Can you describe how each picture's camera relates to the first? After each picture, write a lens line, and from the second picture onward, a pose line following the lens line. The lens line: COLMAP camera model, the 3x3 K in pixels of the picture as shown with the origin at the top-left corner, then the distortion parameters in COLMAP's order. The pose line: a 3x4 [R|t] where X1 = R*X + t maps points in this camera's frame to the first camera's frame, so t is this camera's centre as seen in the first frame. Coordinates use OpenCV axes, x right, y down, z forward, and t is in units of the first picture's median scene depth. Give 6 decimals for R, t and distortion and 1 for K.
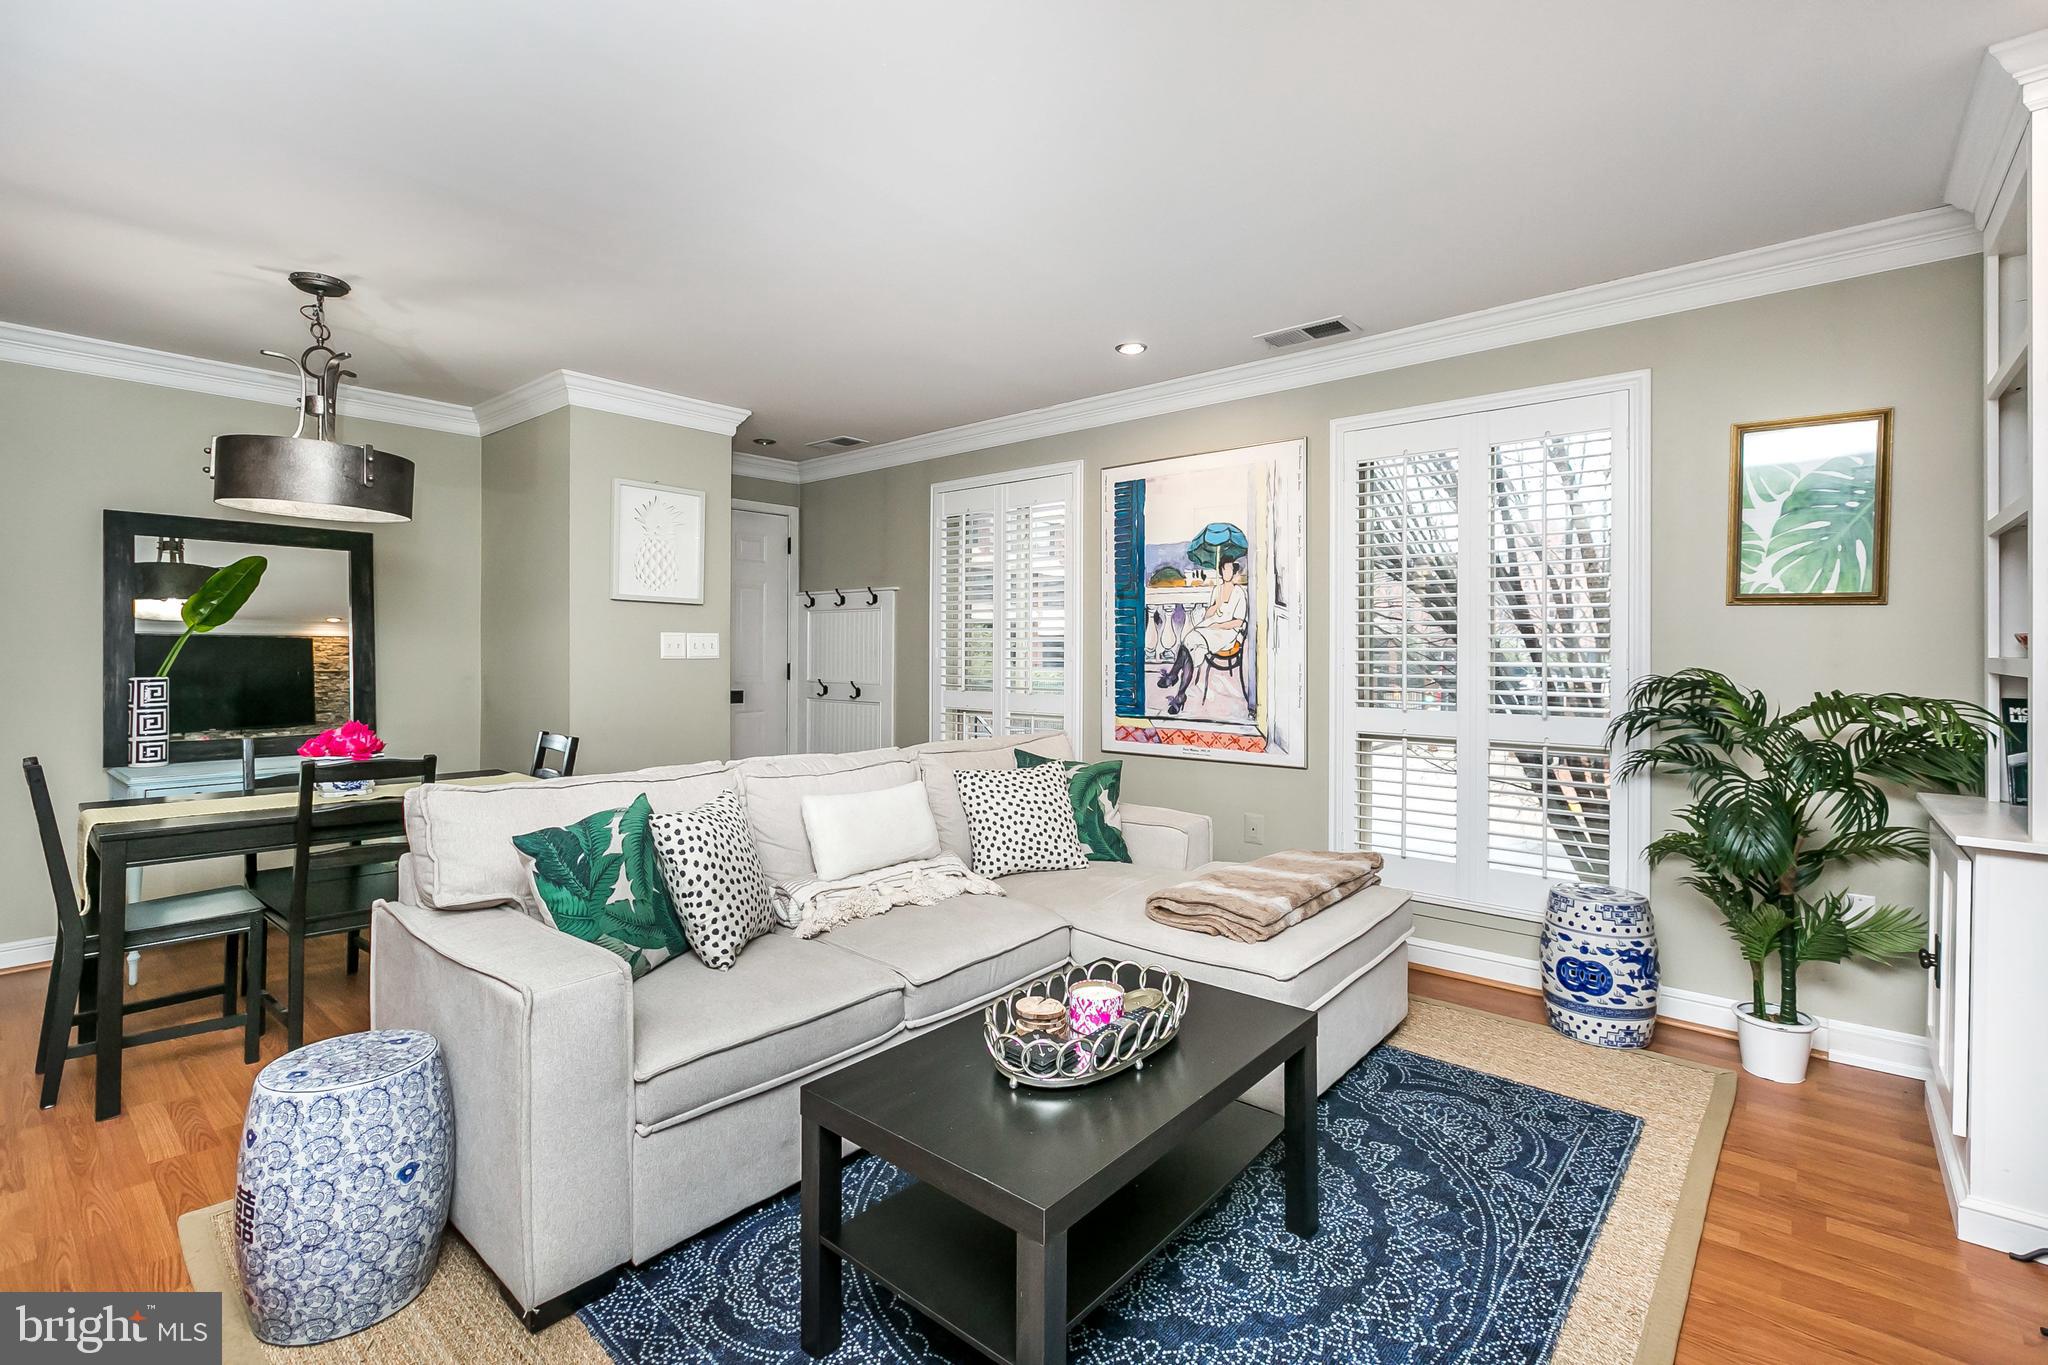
lens RADIAL K [[928.0, 0, 1029.7], [0, 928.0, 641.5], [0, 0, 1]] dist [-0.000439, 0.000237]
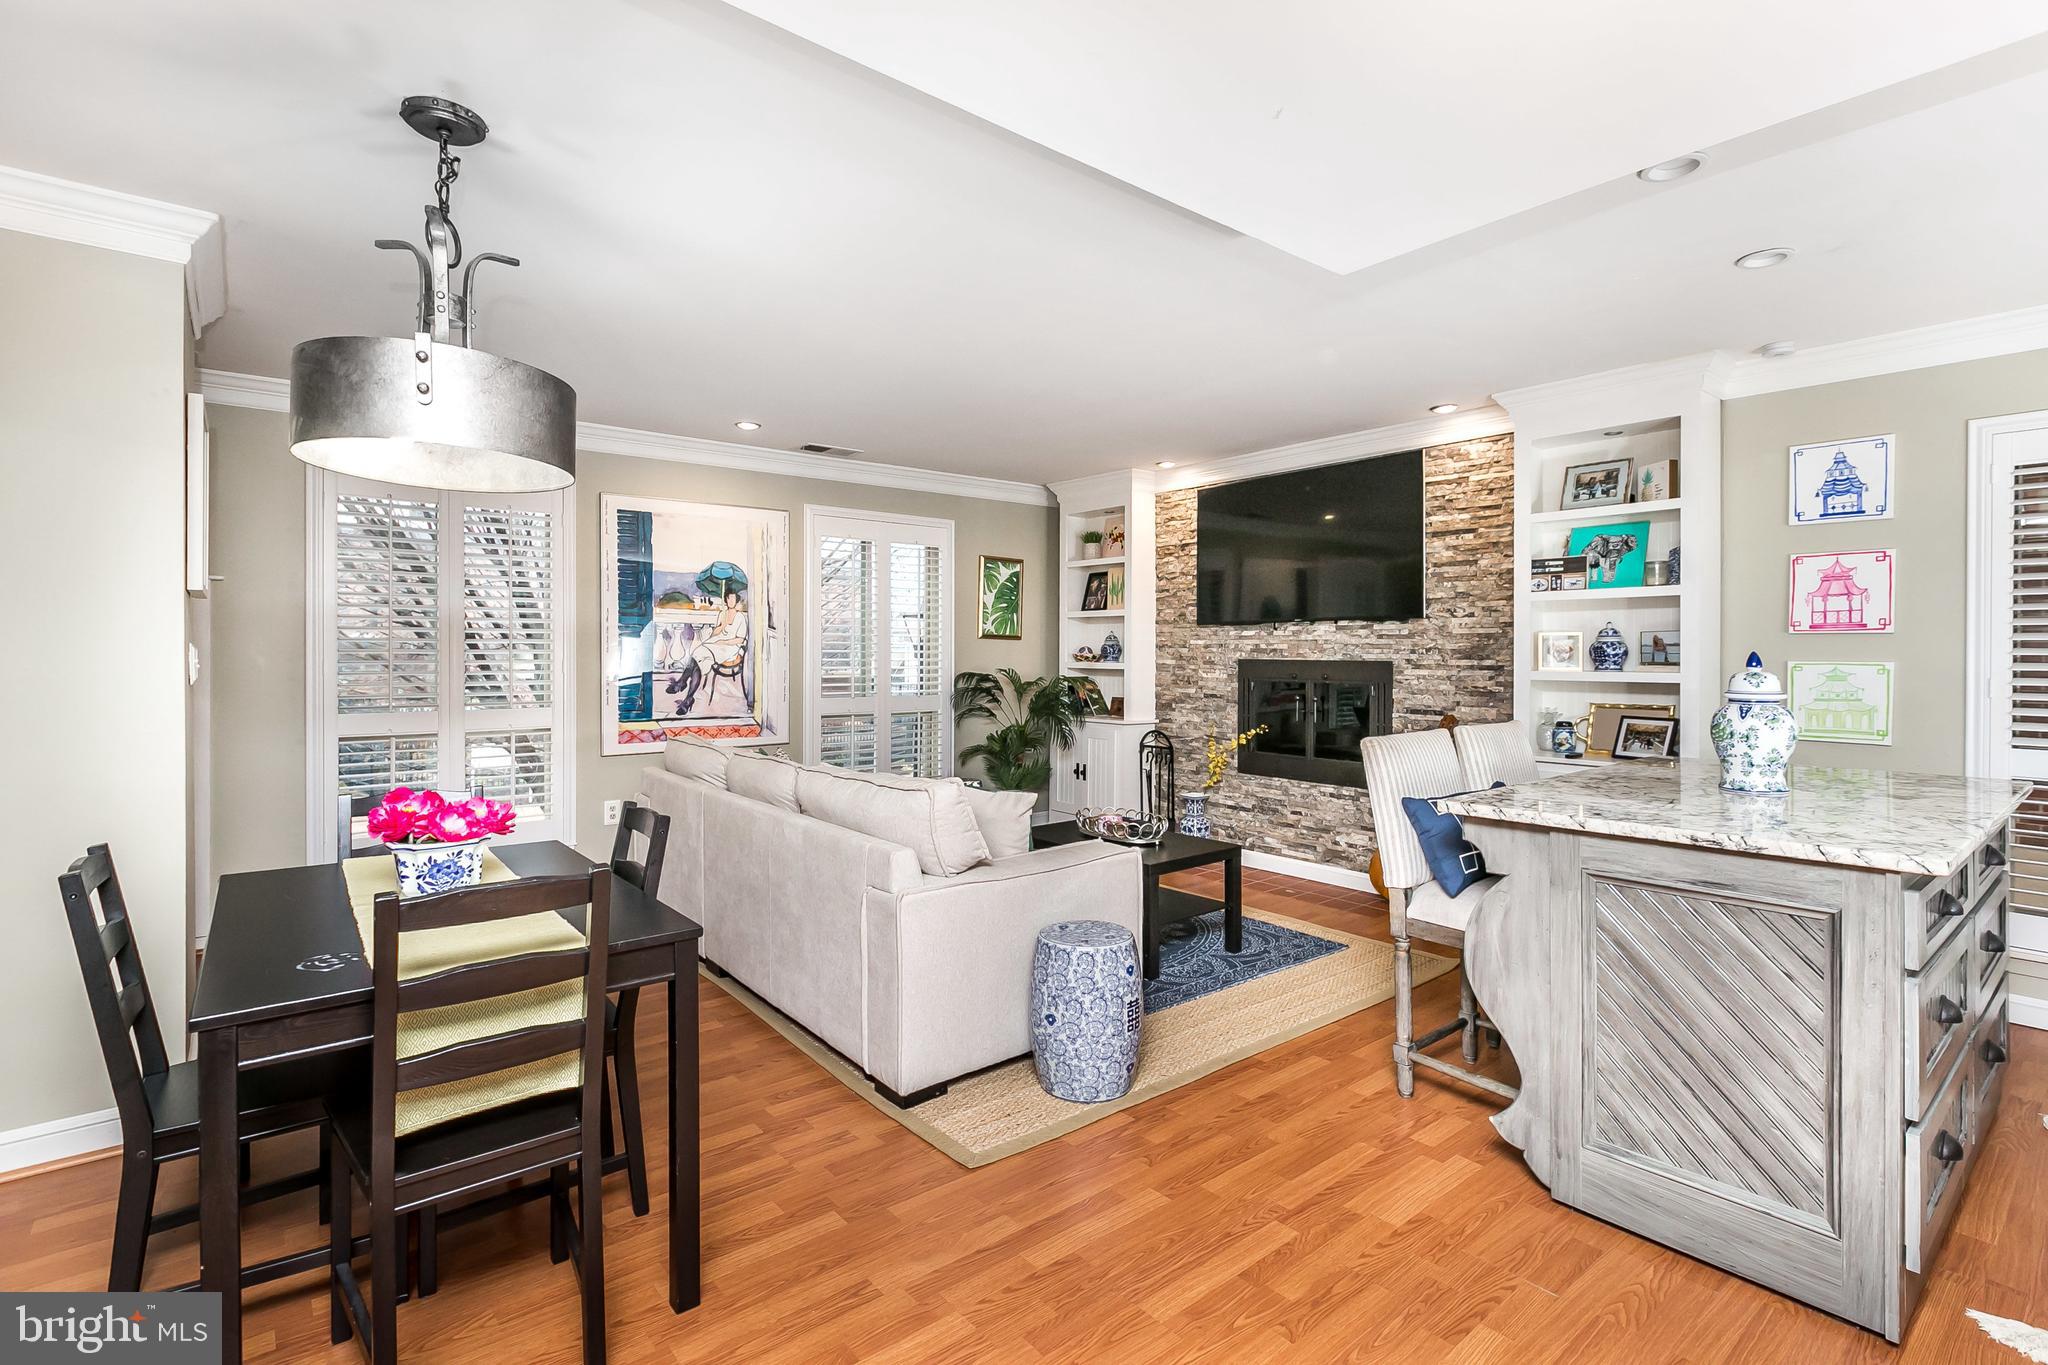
lens RADIAL K [[932.7, 0, 1029.9], [0, 932.7, 654.0], [0, 0, 1]] dist [-0.000114, -0.000841]
pose [[0.188414, -0.003679, 0.982083, -0.972086], [-0.010877, 0.999924, 0.005832, -0.012795], [-0.982029, -0.011781, 0.188359, 0.341012]]
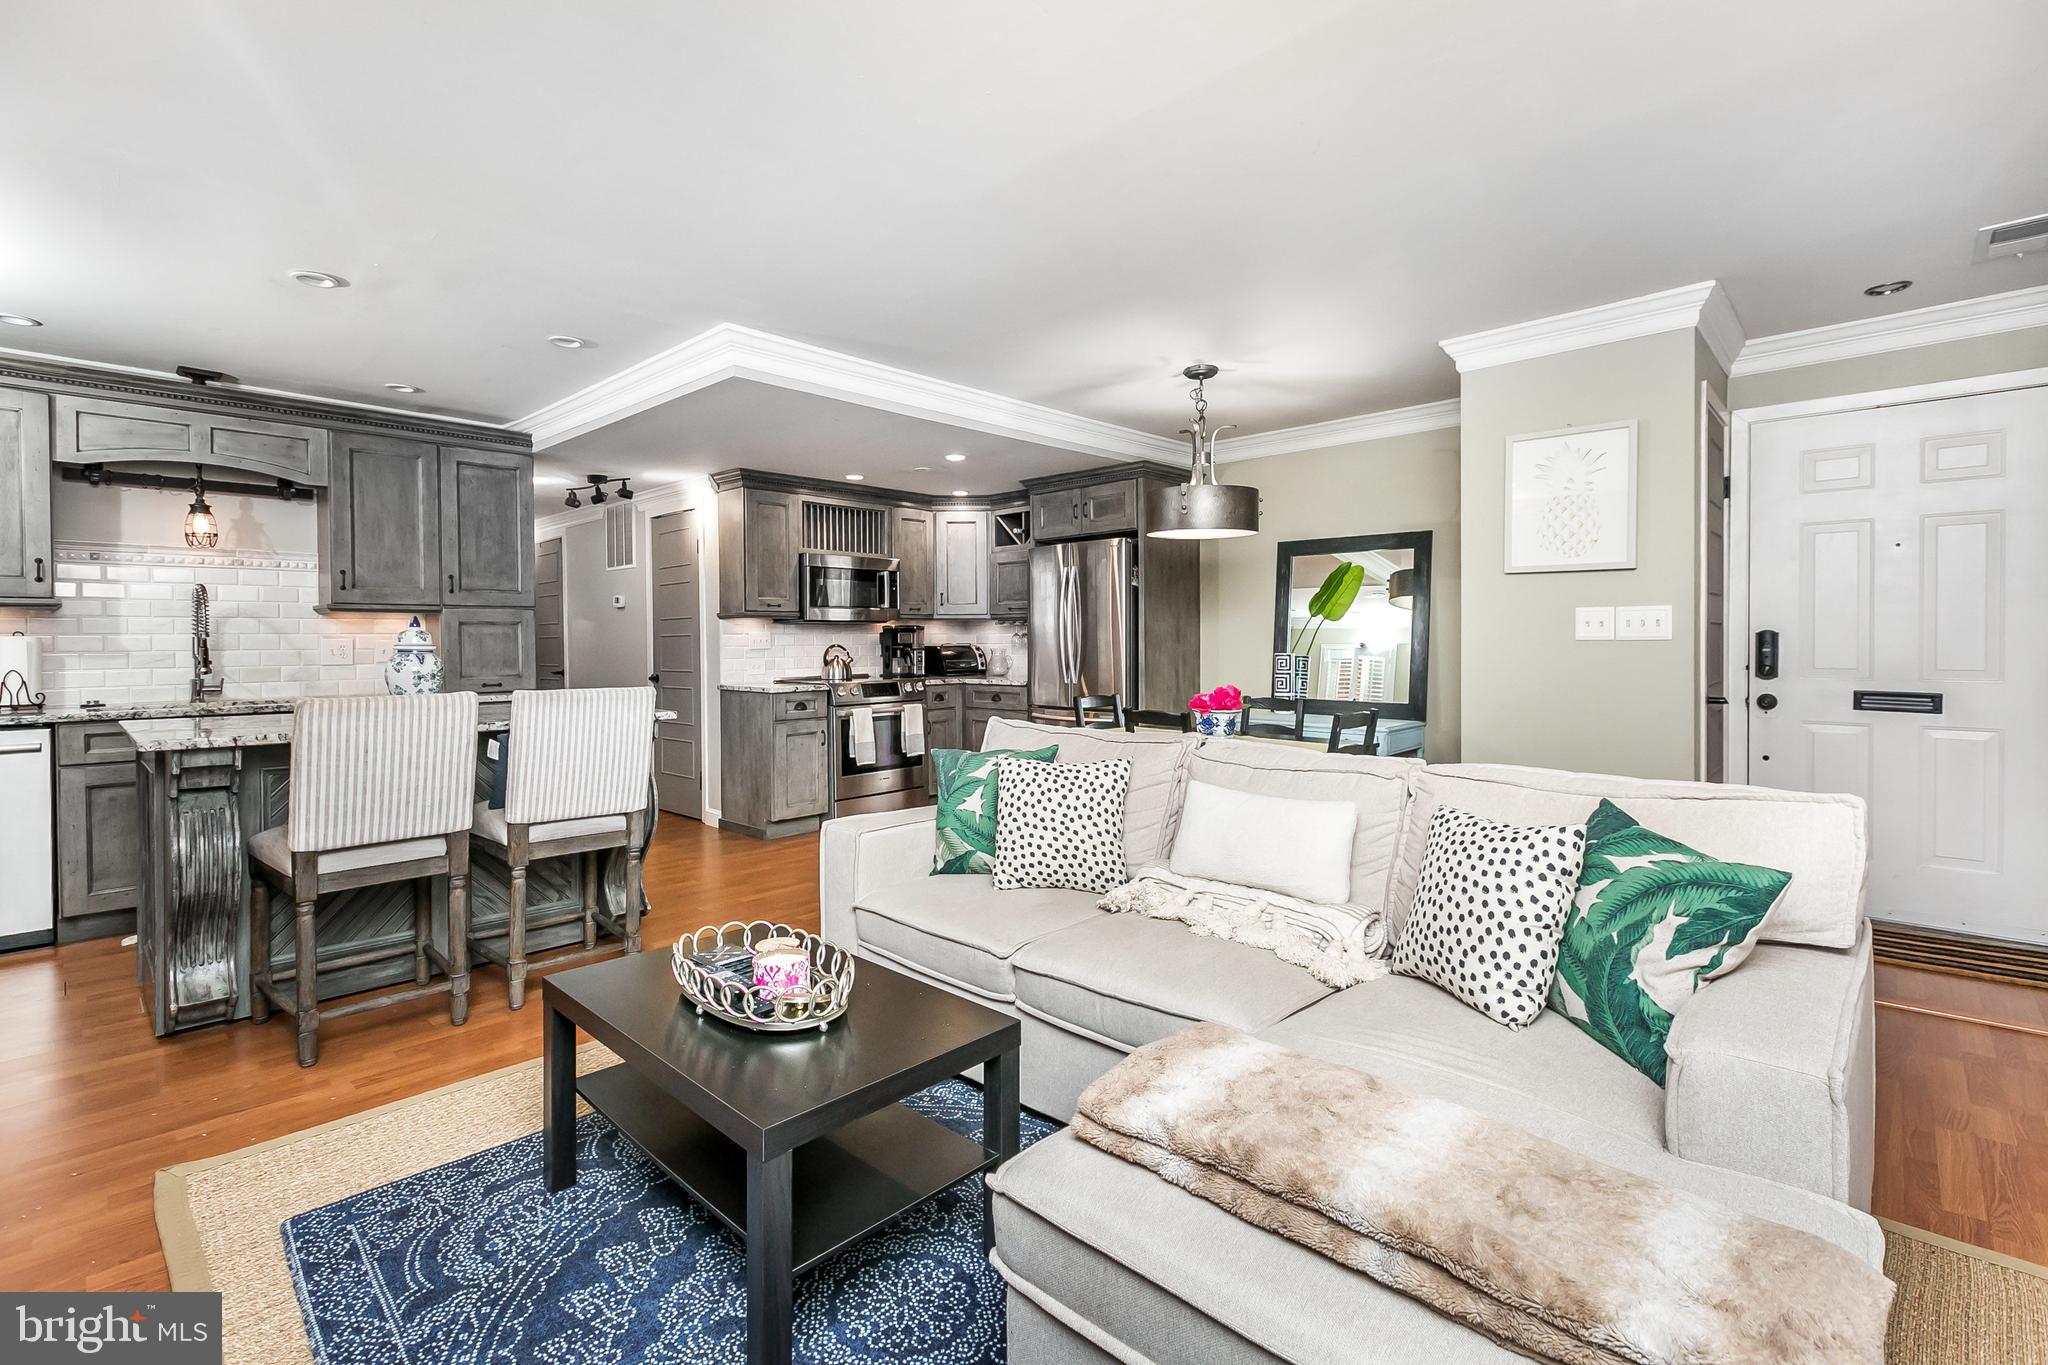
lens RADIAL K [[932.7, 0, 1029.9], [0, 932.7, 654.0], [0, 0, 1]] dist [-0.000114, -0.000841]
pose [[-0.059142, 0.012508, -0.998171, 0.464211], [0.013759, 0.999837, 0.011714, 0.015208], [0.998155, -0.013041, -0.059304, 0.579859]]
